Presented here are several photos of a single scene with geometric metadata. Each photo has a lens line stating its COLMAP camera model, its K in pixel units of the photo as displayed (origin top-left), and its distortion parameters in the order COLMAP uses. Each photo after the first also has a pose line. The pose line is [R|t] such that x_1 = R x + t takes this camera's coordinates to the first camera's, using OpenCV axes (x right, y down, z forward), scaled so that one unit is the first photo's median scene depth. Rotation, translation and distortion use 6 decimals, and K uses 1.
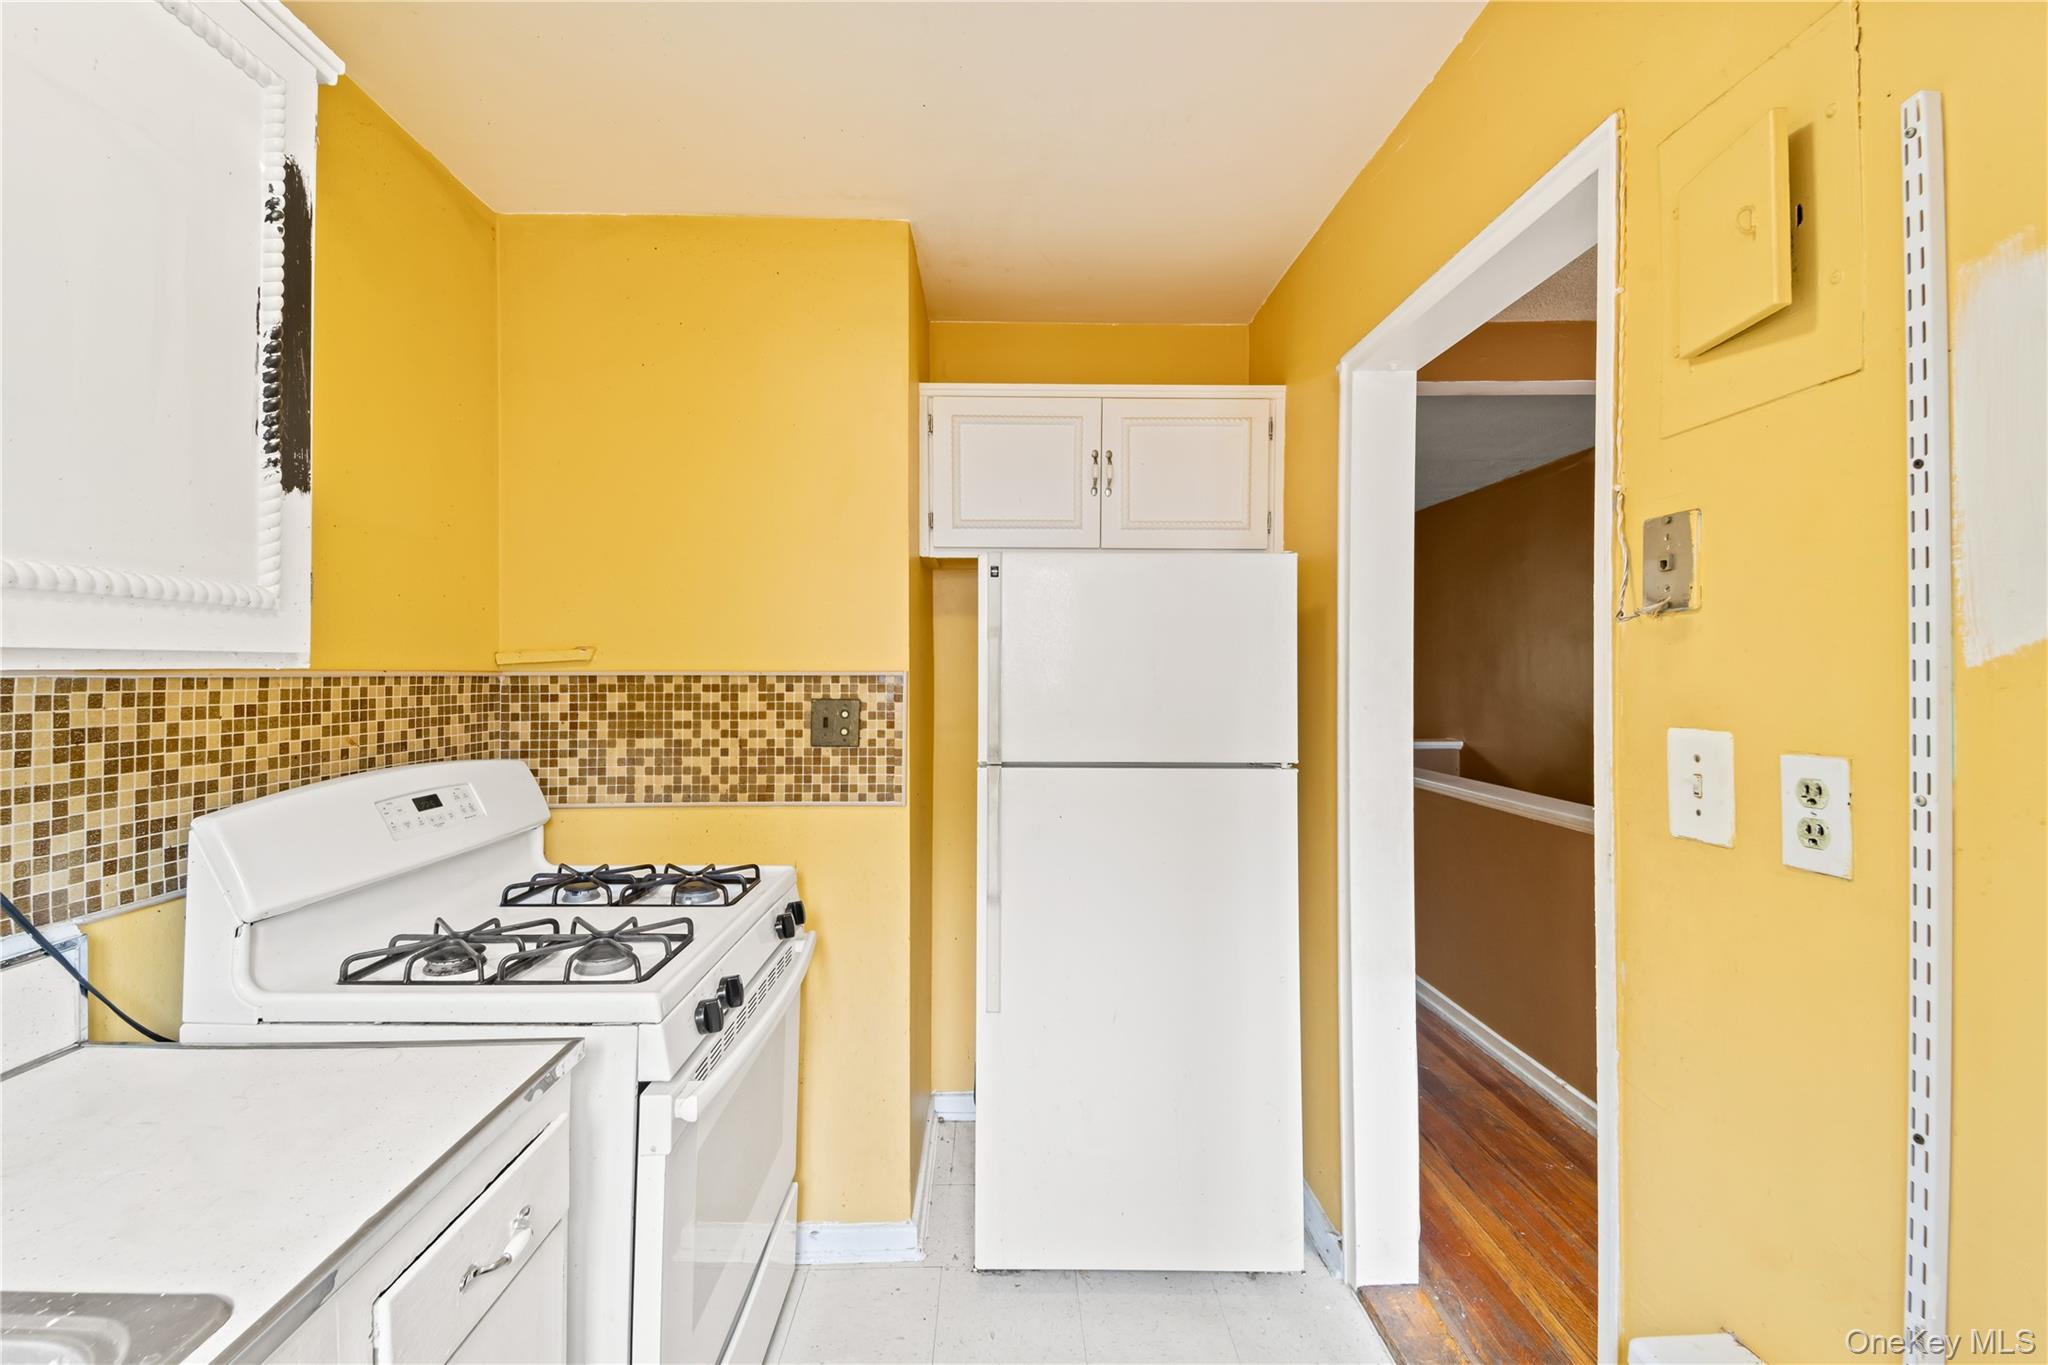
lens RADIAL K [[831.8, 0, 1033.1], [0, 831.8, 667.6], [0, 0, 1]] dist [0.036103, -0.008159]
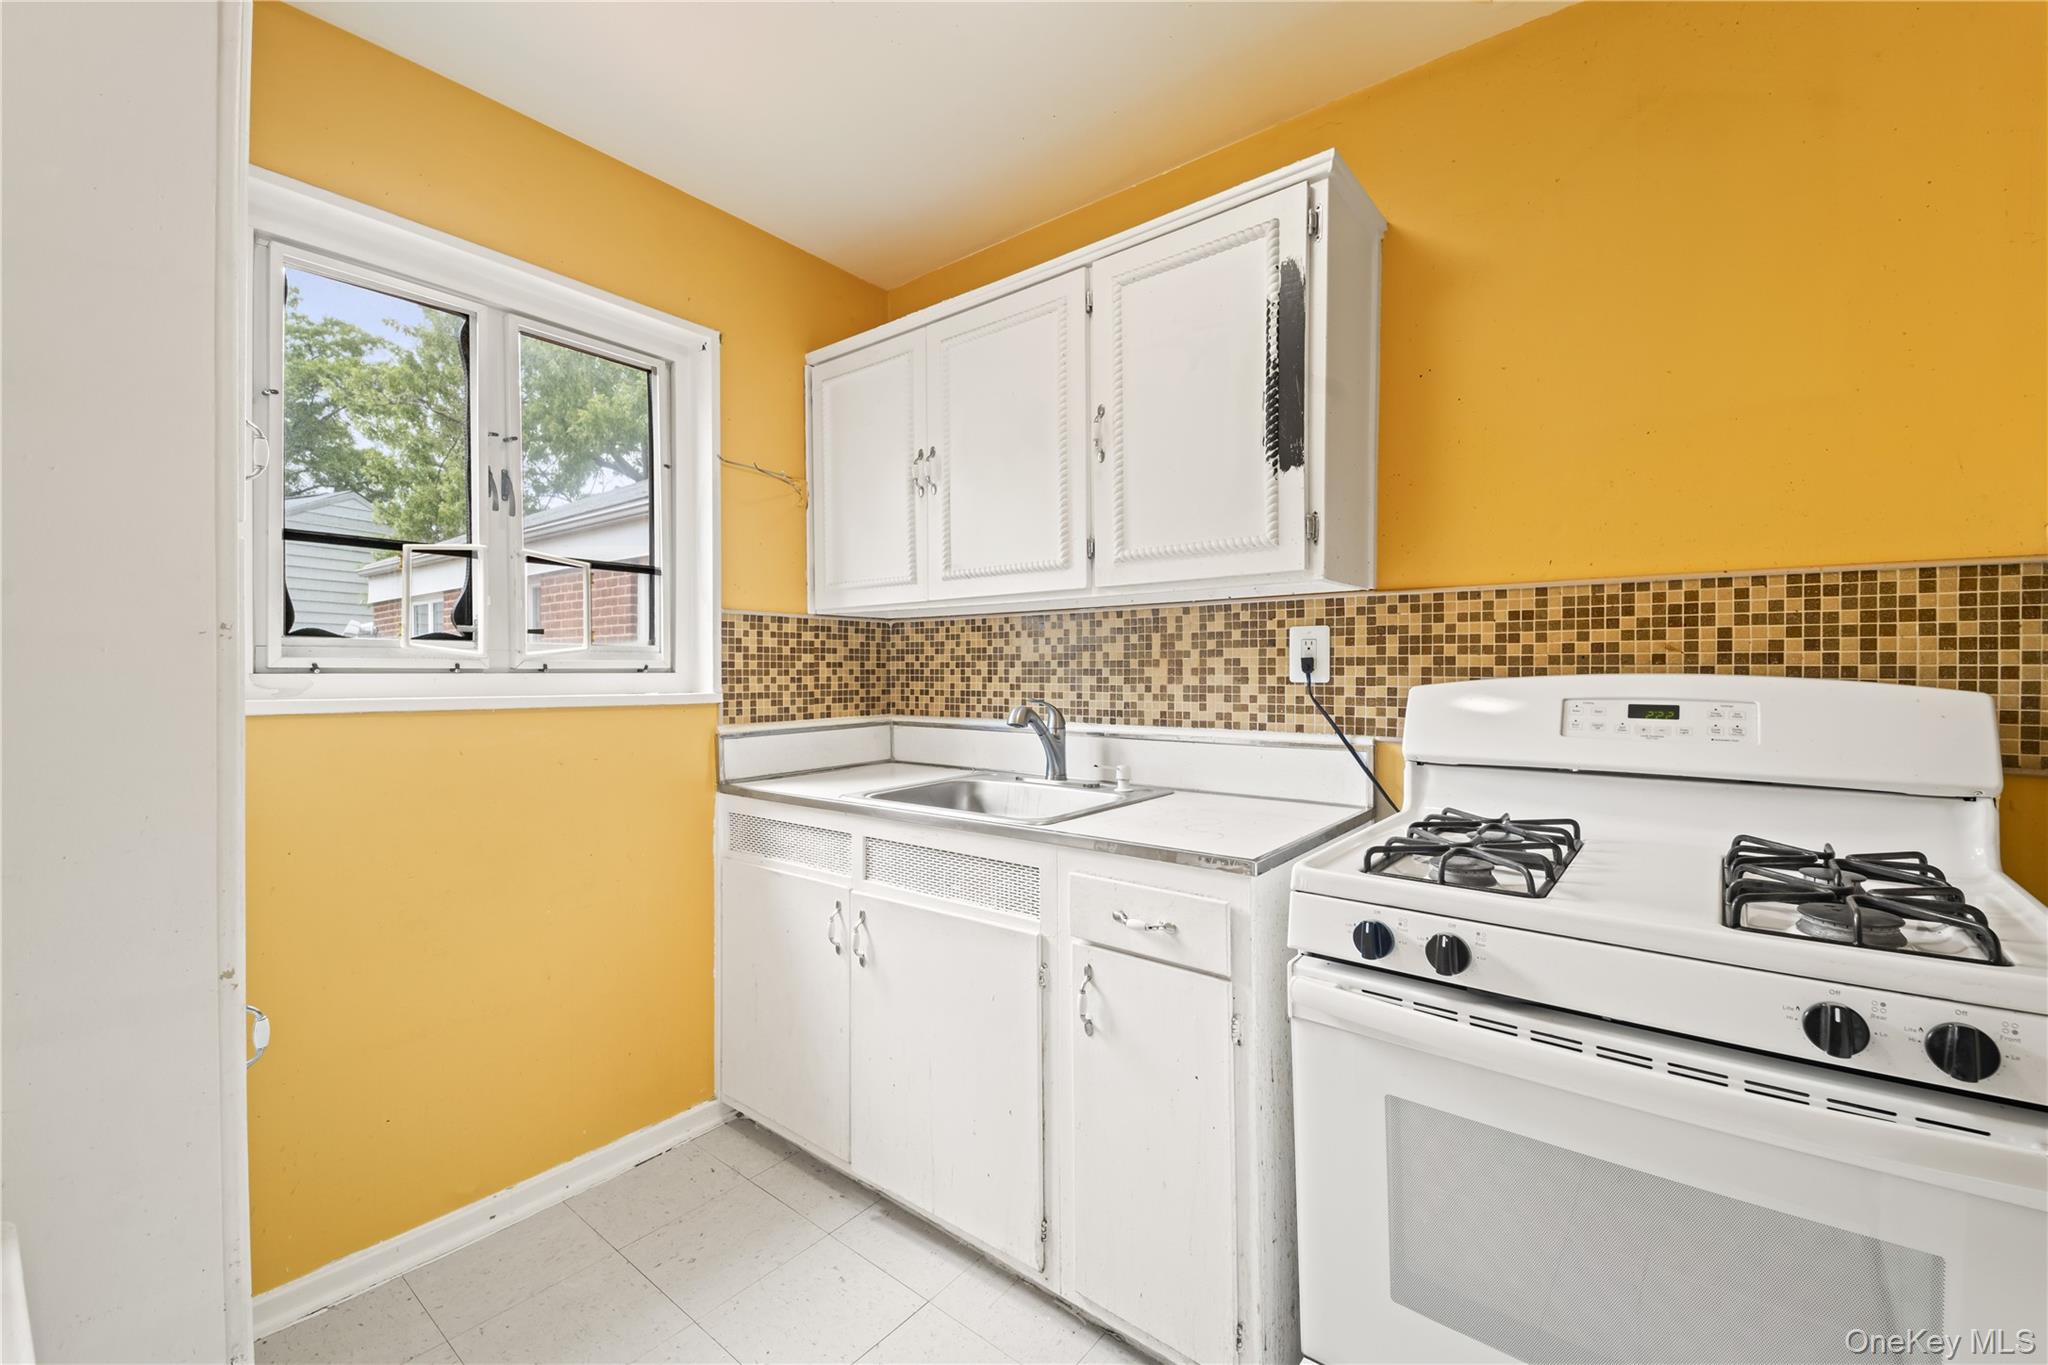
lens RADIAL K [[831.8, 0, 1031.2], [0, 831.8, 665.4], [0, 0, 1]] dist [0.036103, -0.008159]
pose [[-0.619565, 0.011303, -0.784864, 0.502885], [0.016588, 0.999862, 0.001304, 0.113198], [0.784770, -0.012211, -0.619667, 1.232841]]
